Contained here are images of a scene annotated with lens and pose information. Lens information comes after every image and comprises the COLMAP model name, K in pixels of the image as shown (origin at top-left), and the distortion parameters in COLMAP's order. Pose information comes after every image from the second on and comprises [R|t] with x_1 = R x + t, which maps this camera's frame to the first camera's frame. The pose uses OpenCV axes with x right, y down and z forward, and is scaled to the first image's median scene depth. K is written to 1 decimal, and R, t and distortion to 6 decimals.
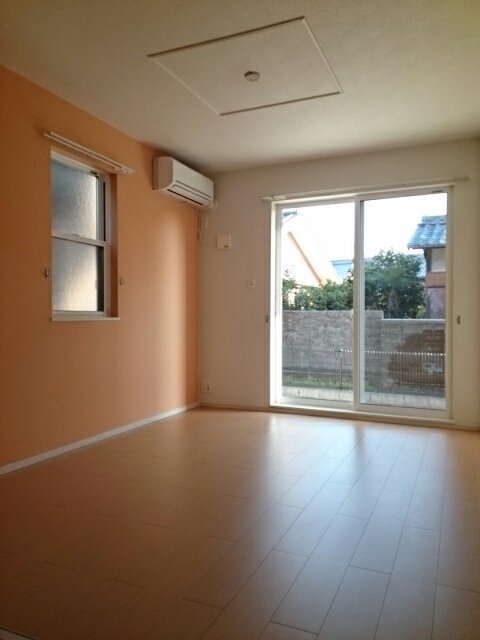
lens RADIAL K [[503.4, 0, 230.2], [0, 503.4, 320.7], [0, 0, 1]] dist [0.025996, -0.005143]
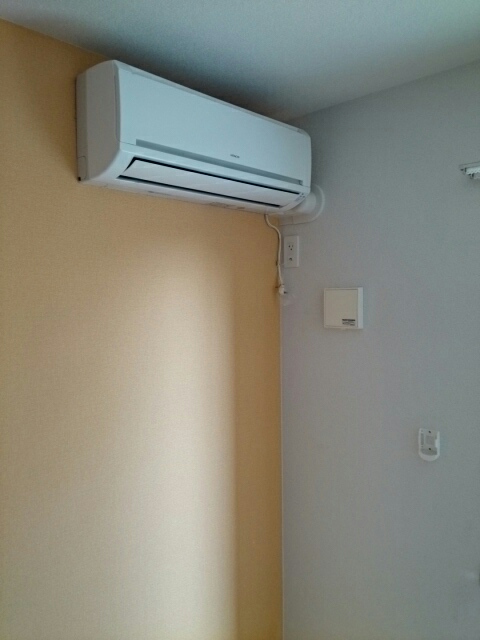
lens RADIAL K [[503.4, 0, 230.2], [0, 503.4, 320.7], [0, 0, 1]] dist [0.025996, -0.005143]
pose [[0.946853, -0.007607, -0.321575, 0.026466], [0.020523, 0.999112, 0.036795, -0.161636], [0.321010, -0.041439, 0.946169, 0.642104]]
